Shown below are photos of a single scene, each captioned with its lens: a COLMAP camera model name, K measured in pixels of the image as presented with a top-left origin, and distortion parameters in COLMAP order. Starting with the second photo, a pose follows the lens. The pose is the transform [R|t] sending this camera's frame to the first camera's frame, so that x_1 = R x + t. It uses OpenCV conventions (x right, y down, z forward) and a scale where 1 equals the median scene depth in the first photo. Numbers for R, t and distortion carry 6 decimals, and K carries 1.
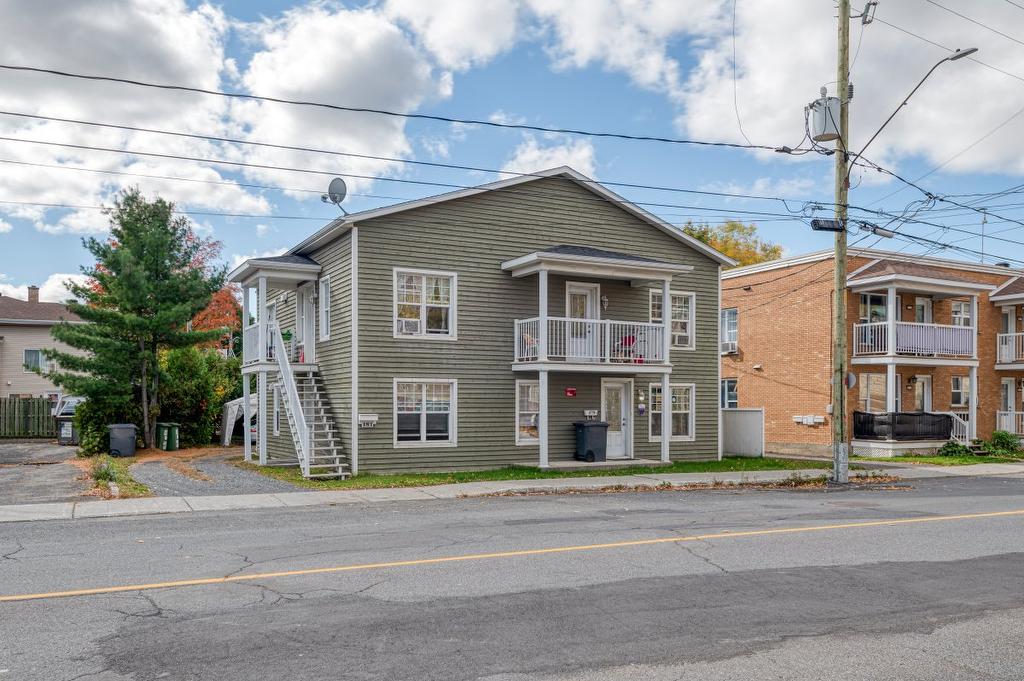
lens RADIAL K [[845.1, 0, 540.1], [0, 845.1, 410.4], [0, 0, 1]] dist [0.024664, 0.004642]
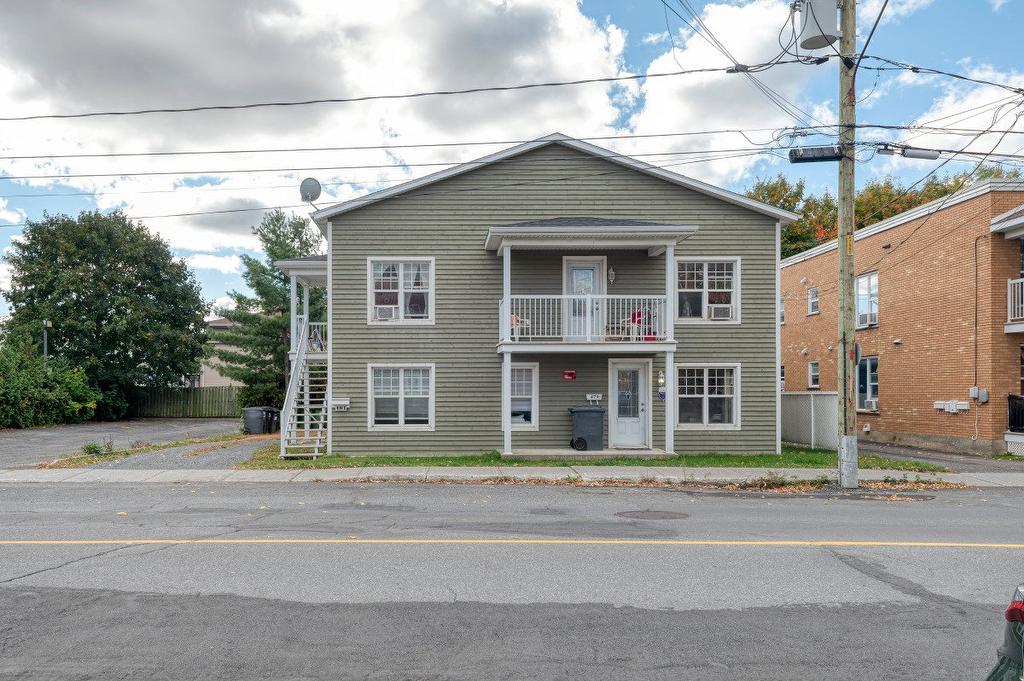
lens RADIAL K [[783.8, 0, 483.2], [0, 783.8, 393.9], [0, 0, 1]] dist [0.030341, -0.016123]
pose [[0.883469, -0.003054, -0.468480, 0.385291], [0.001124, 0.999990, -0.004398, 0.003192], [0.468489, 0.003359, 0.883463, 0.208404]]
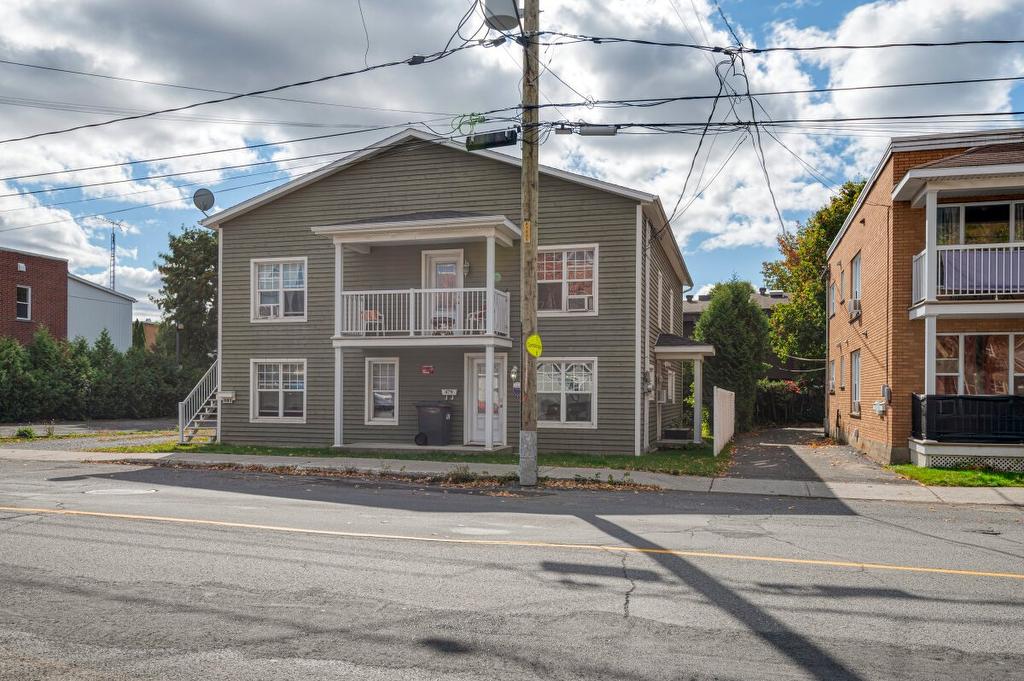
lens RADIAL K [[845.1, 0, 536.8], [0, 845.1, 401.1], [0, 0, 1]] dist [0.024664, 0.004642]
pose [[0.699216, 0.008591, -0.714859, 0.846447], [-0.009158, 0.999953, 0.003060, 0.009482], [0.714852, 0.004407, 0.699262, 0.471612]]
